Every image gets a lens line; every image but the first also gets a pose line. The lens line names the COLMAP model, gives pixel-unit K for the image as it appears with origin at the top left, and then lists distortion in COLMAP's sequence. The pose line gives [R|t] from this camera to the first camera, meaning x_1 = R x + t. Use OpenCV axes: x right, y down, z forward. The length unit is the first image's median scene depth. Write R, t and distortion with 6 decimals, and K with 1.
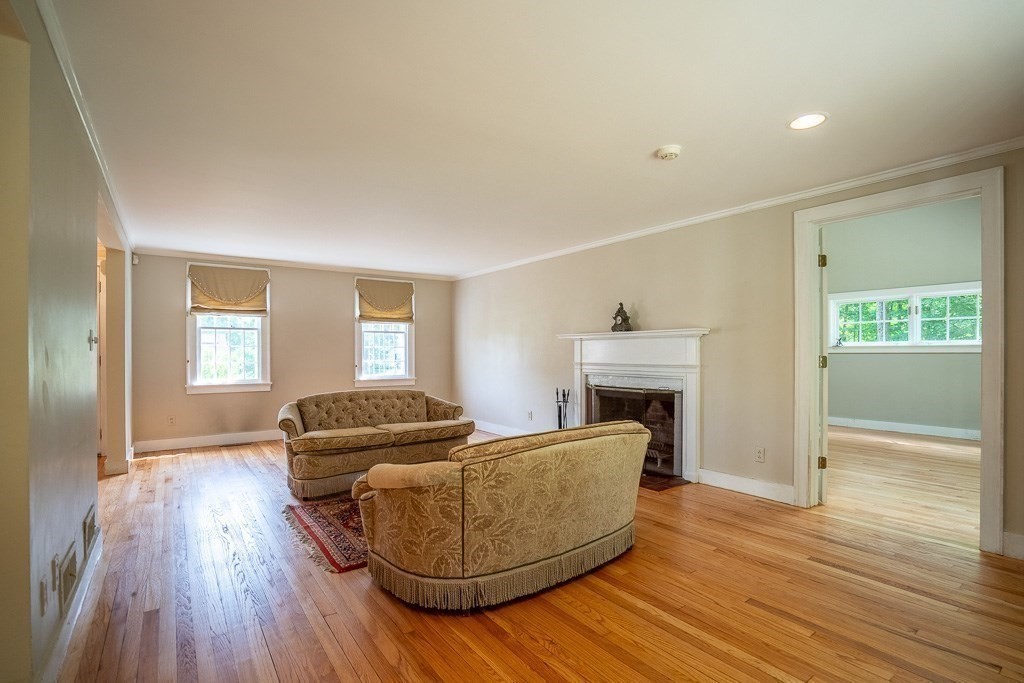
lens RADIAL K [[487.6, 0, 512.6], [0, 487.6, 348.2], [0, 0, 1]] dist [-0.055540, 0.000192]
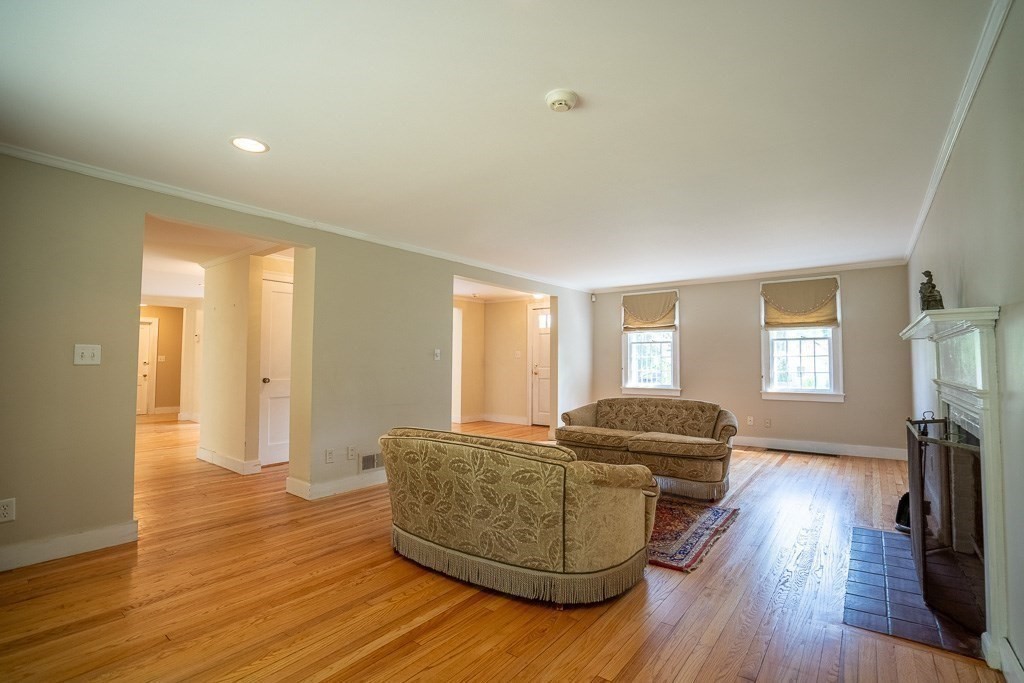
lens RADIAL K [[458.3, 0, 511.7], [0, 458.3, 336.0], [0, 0, 1]] dist [-0.051094, -0.000009]
pose [[0.281491, -0.051932, -0.958157, 0.425962], [0.004412, 0.998594, -0.052828, 0.002413], [0.959554, 0.010643, 0.281325, 0.316909]]
